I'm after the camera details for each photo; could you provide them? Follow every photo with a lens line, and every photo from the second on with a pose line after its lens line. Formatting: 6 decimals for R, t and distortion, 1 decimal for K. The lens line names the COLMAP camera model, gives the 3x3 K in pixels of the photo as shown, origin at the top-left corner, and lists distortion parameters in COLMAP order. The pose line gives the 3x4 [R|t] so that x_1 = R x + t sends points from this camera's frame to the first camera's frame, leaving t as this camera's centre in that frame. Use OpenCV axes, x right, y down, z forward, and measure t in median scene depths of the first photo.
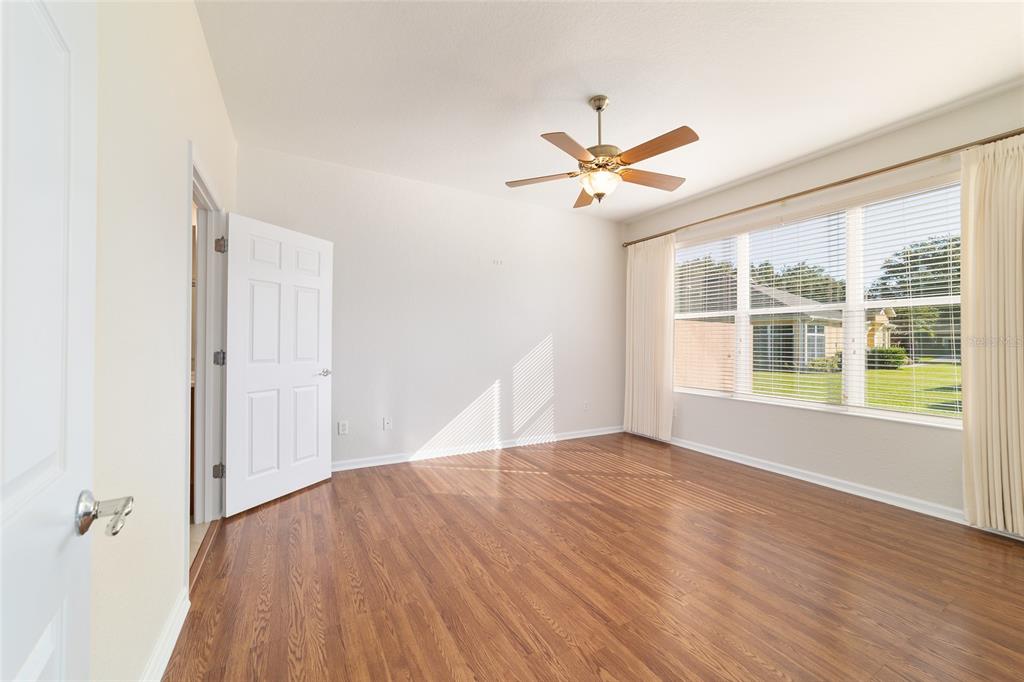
lens RADIAL K [[392.5, 0, 511.1], [0, 392.5, 339.4], [0, 0, 1]] dist [-0.022196, 0.009982]
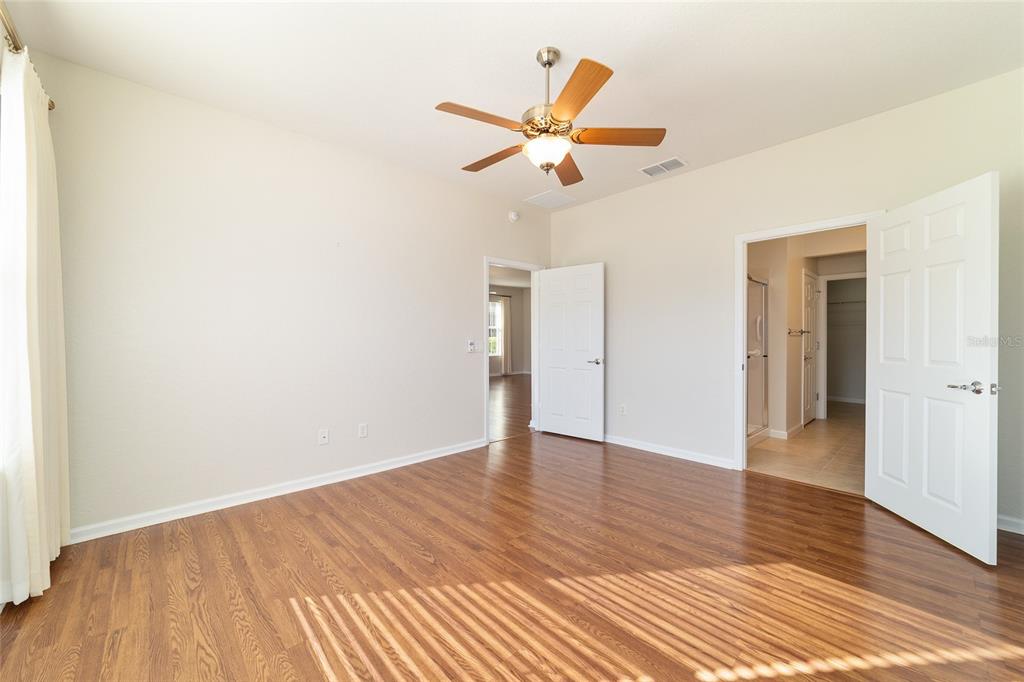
lens RADIAL K [[392.5, 0, 511.1], [0, 392.5, 339.4], [0, 0, 1]] dist [-0.022196, 0.009982]
pose [[-0.973507, -0.002518, -0.228643, 0.466614], [-0.002466, 0.999997, -0.000510, 0.011810], [0.228644, 0.000068, -0.973510, 1.704158]]
